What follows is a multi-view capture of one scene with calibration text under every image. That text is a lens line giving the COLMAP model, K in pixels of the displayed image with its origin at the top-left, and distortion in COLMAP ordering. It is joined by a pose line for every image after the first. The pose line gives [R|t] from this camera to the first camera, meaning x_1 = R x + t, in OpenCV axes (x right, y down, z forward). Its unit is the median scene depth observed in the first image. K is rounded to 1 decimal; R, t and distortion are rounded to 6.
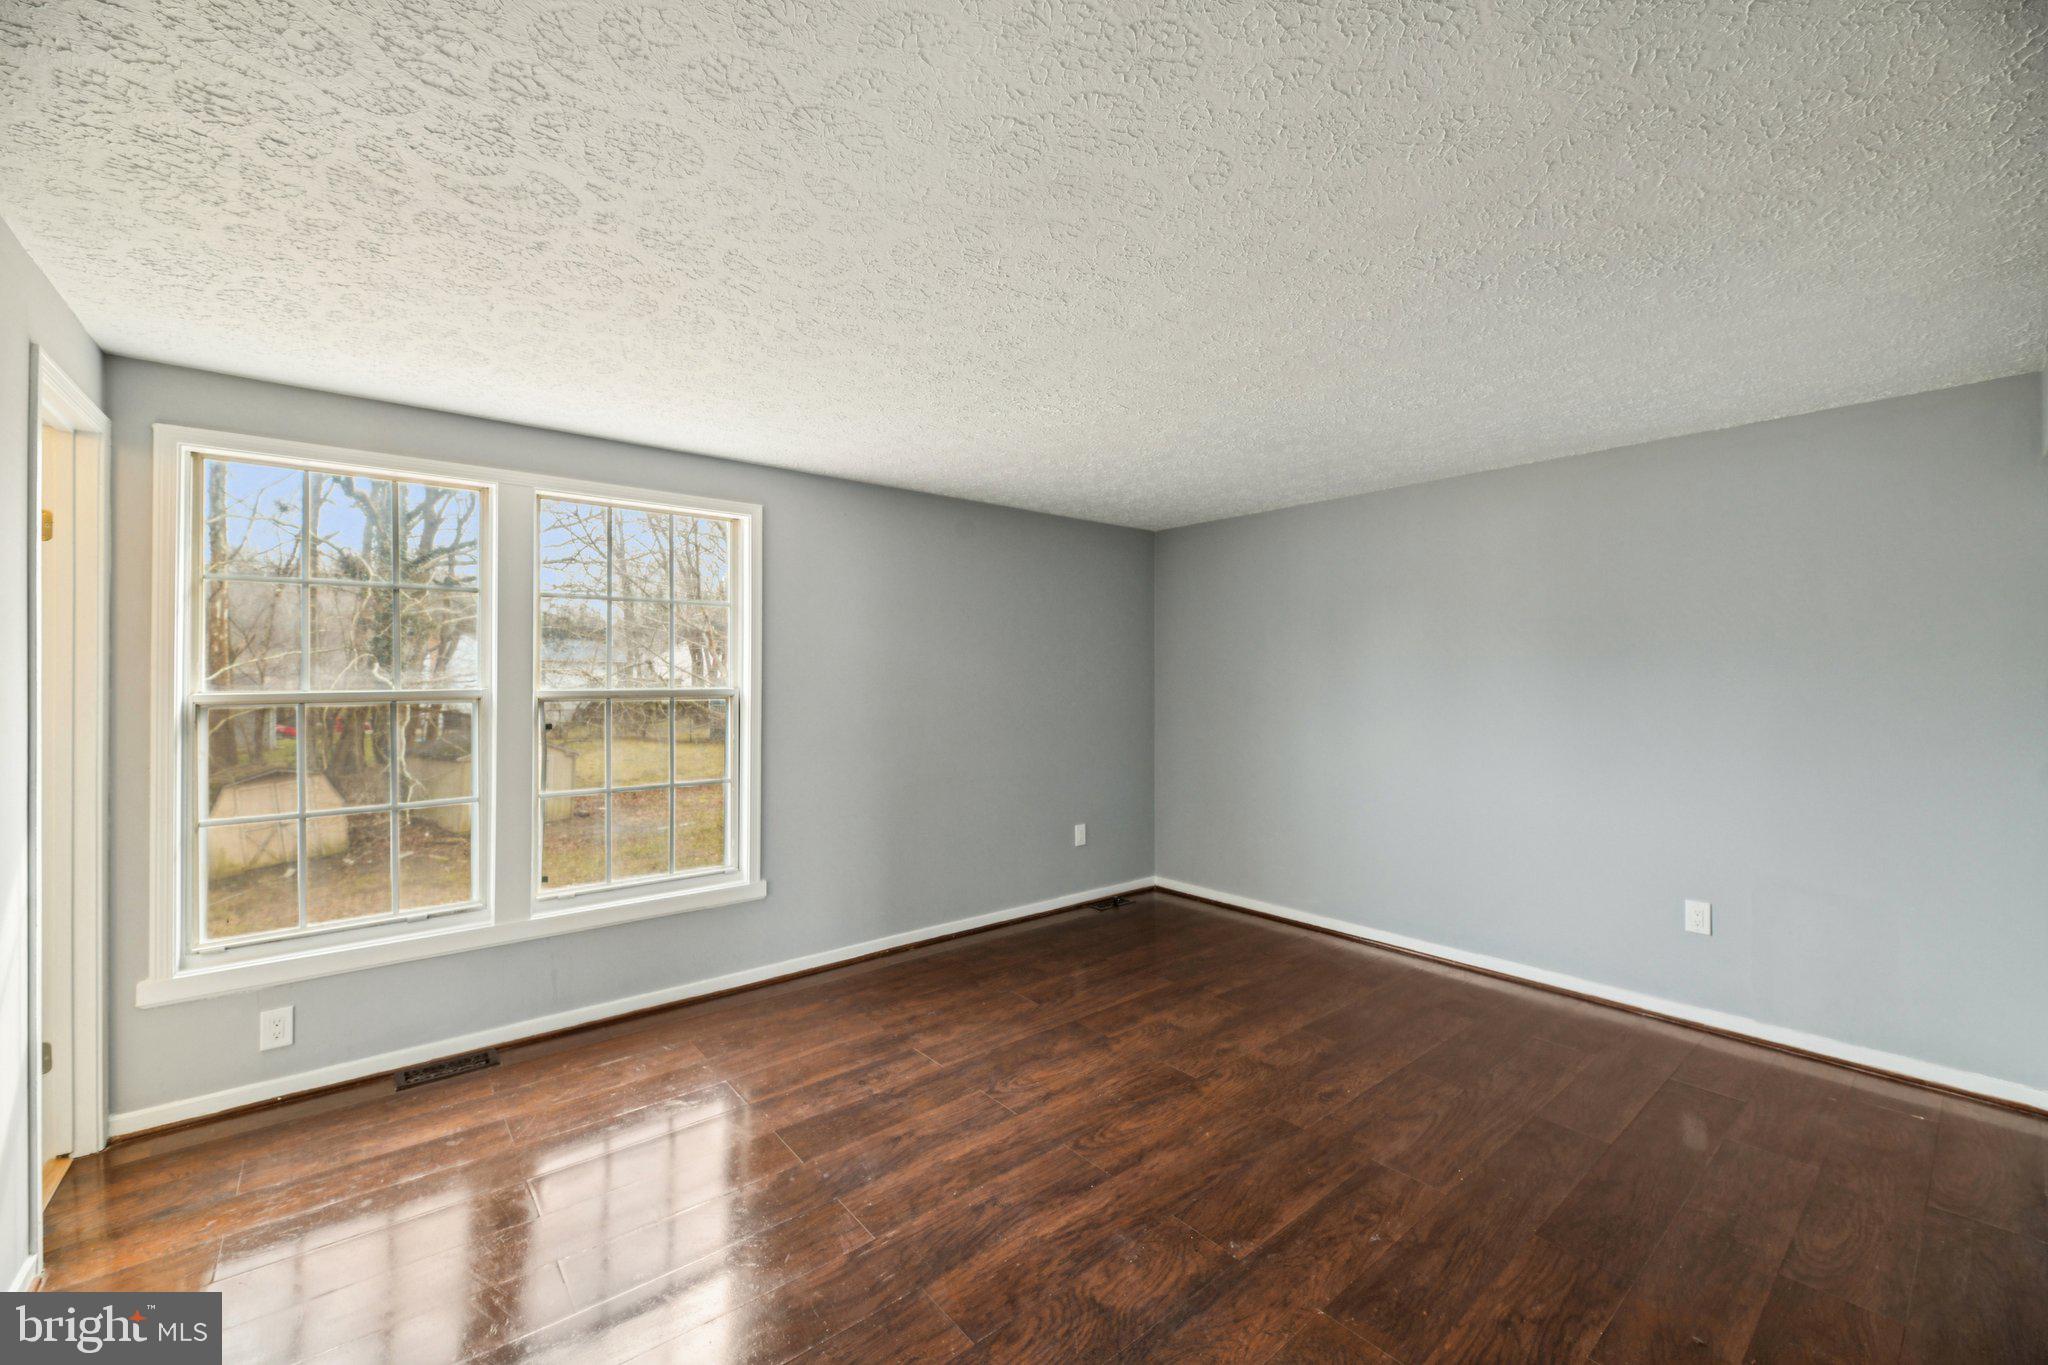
lens RADIAL K [[829.4, 0, 1031.4], [0, 829.4, 676.3], [0, 0, 1]] dist [0.000935, -0.001289]
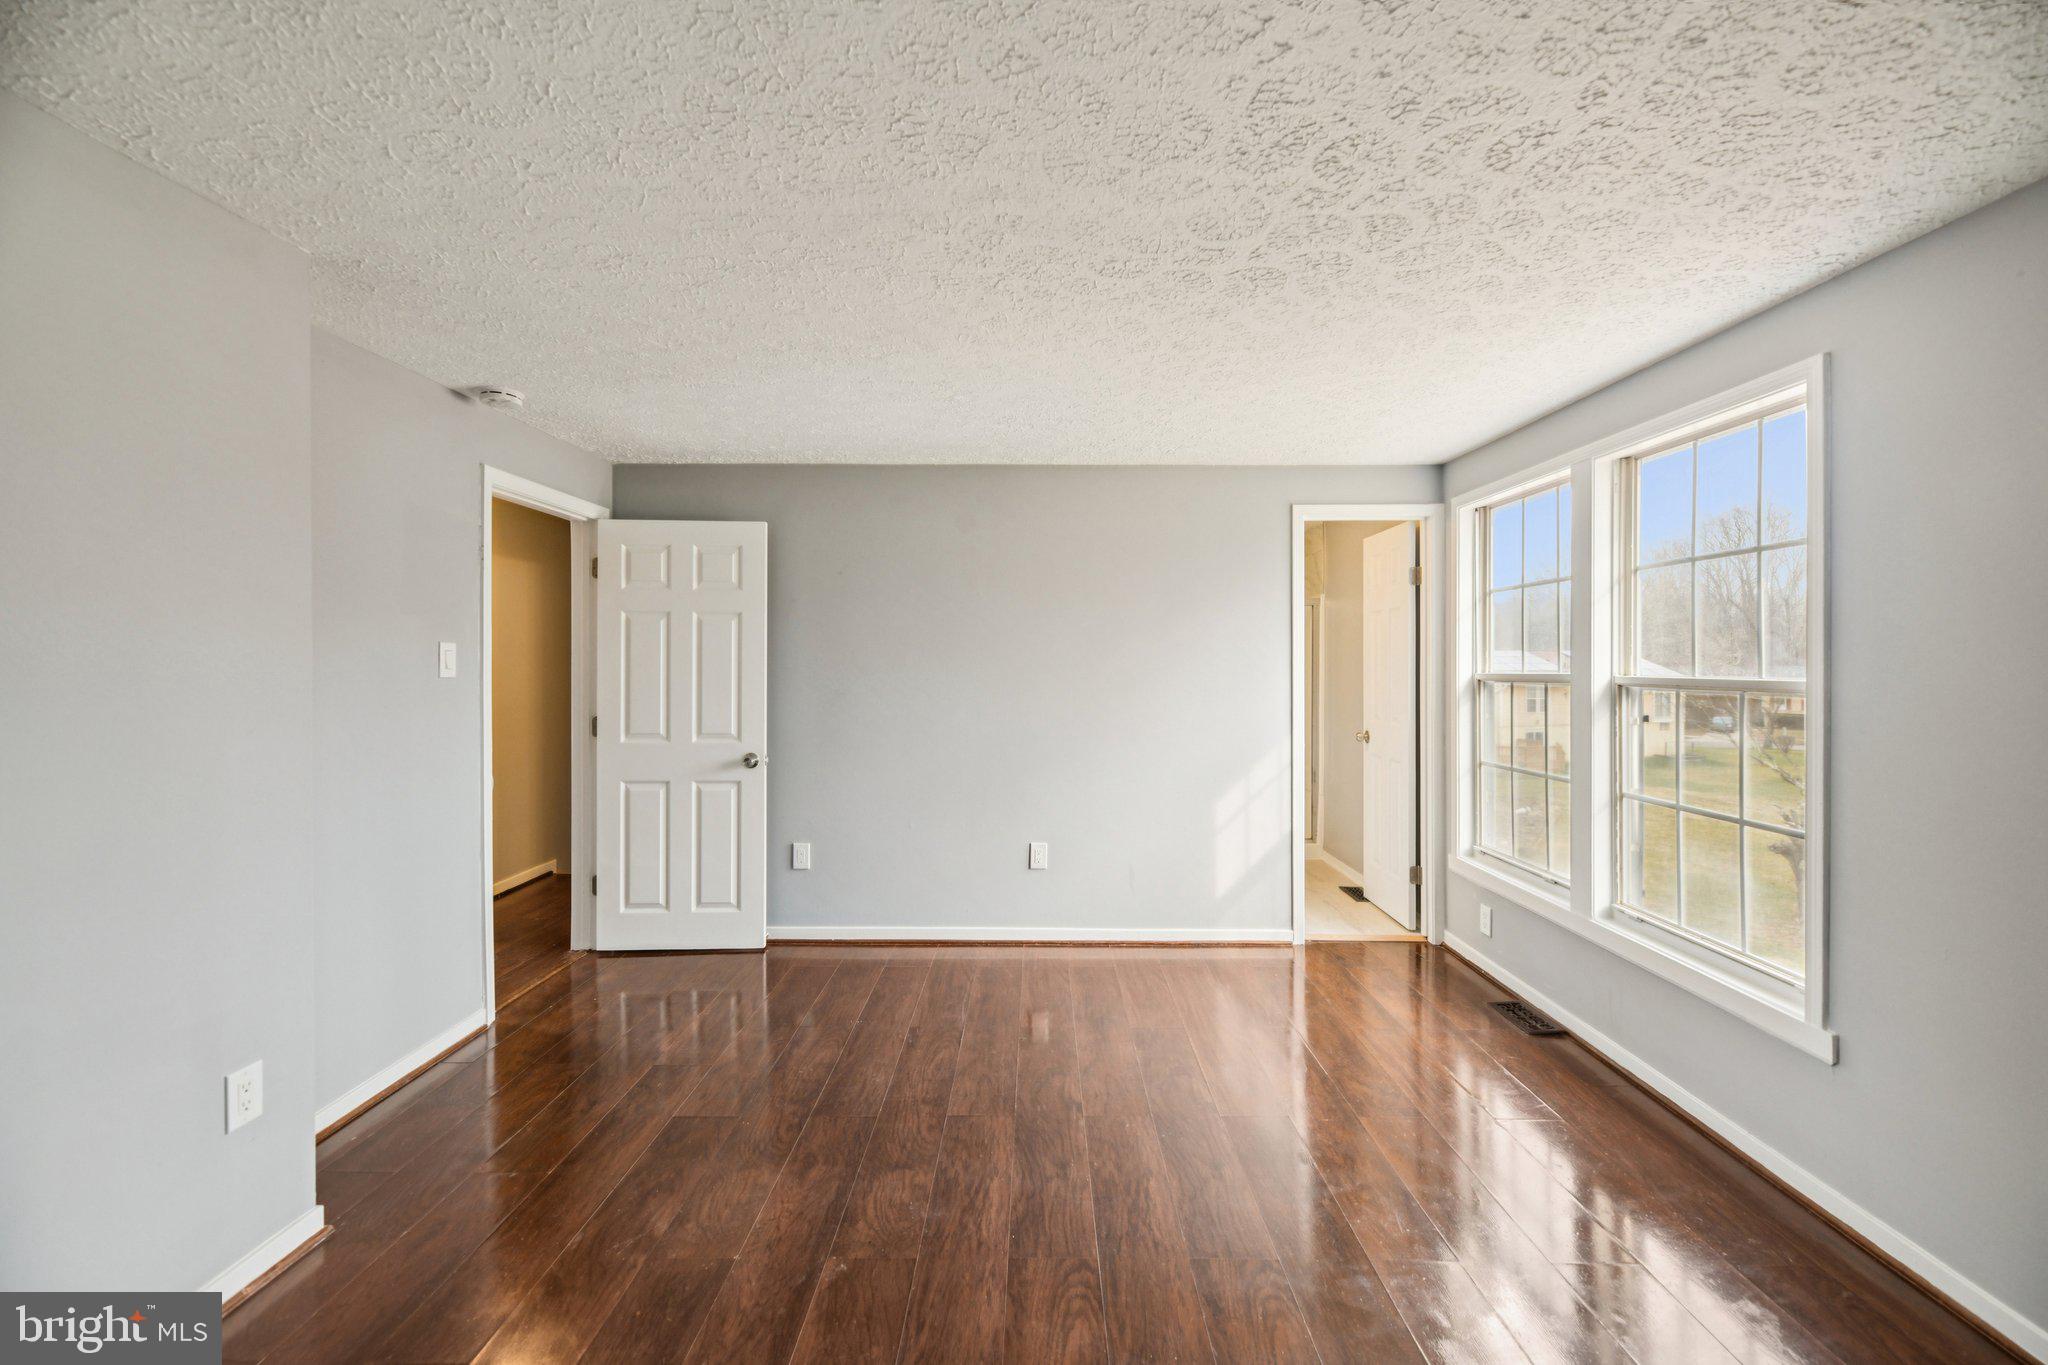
lens RADIAL K [[829.4, 0, 1031.4], [0, 829.4, 676.3], [0, 0, 1]] dist [0.000935, -0.001289]
pose [[-0.642295, 0.014492, -0.766321, 0.612152], [-0.000240, 0.999817, 0.019109, 0.000172], [0.766458, 0.012457, -0.642174, 1.320329]]
